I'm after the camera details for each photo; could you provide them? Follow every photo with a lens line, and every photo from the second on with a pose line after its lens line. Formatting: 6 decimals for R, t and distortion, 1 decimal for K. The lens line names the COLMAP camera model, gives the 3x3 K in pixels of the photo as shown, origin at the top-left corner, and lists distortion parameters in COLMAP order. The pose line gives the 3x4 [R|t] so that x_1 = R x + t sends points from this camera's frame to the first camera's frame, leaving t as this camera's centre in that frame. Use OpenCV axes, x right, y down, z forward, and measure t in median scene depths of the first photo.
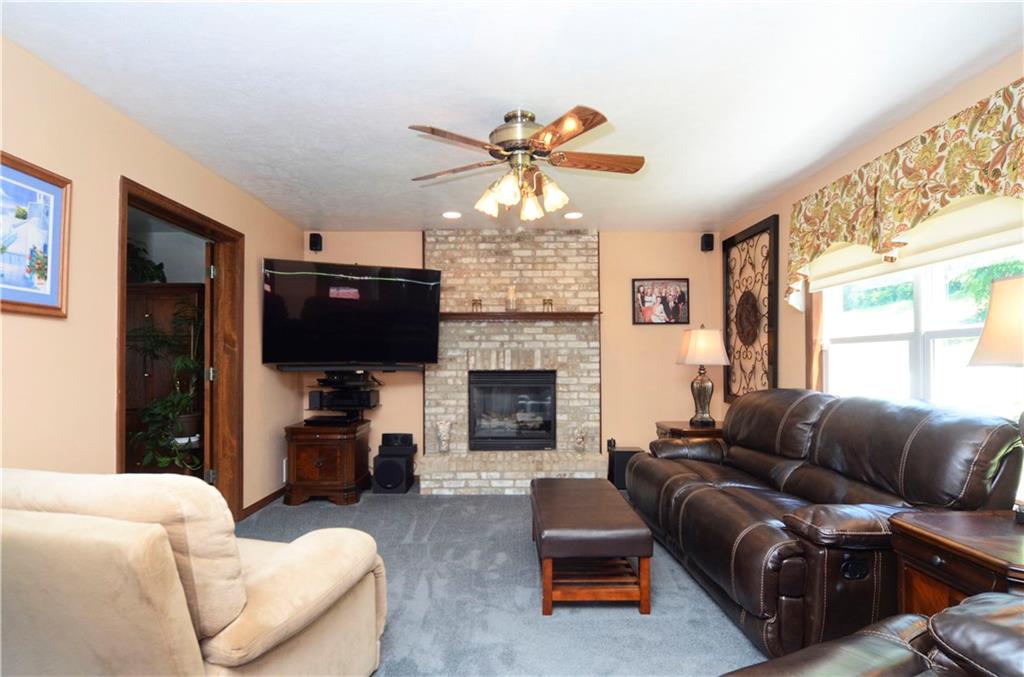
lens RADIAL K [[553.9, 0, 511.0], [0, 553.9, 345.3], [0, 0, 1]] dist [-0.018246, 0.002285]
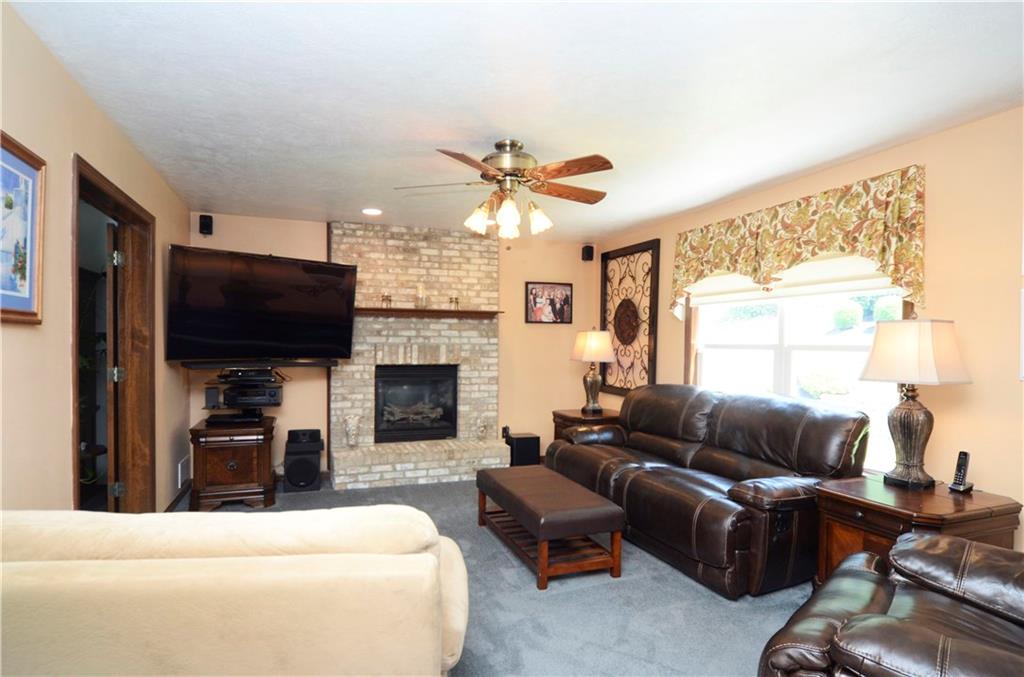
lens RADIAL K [[553.9, 0, 471.4], [0, 553.9, 338.8], [0, 0, 1]] dist [-0.018246, 0.002285]
pose [[0.943567, 0.010907, 0.331003, -0.343960], [-0.021977, 0.999317, 0.029722, -0.050262], [-0.330453, -0.035319, 0.943161, -0.018101]]
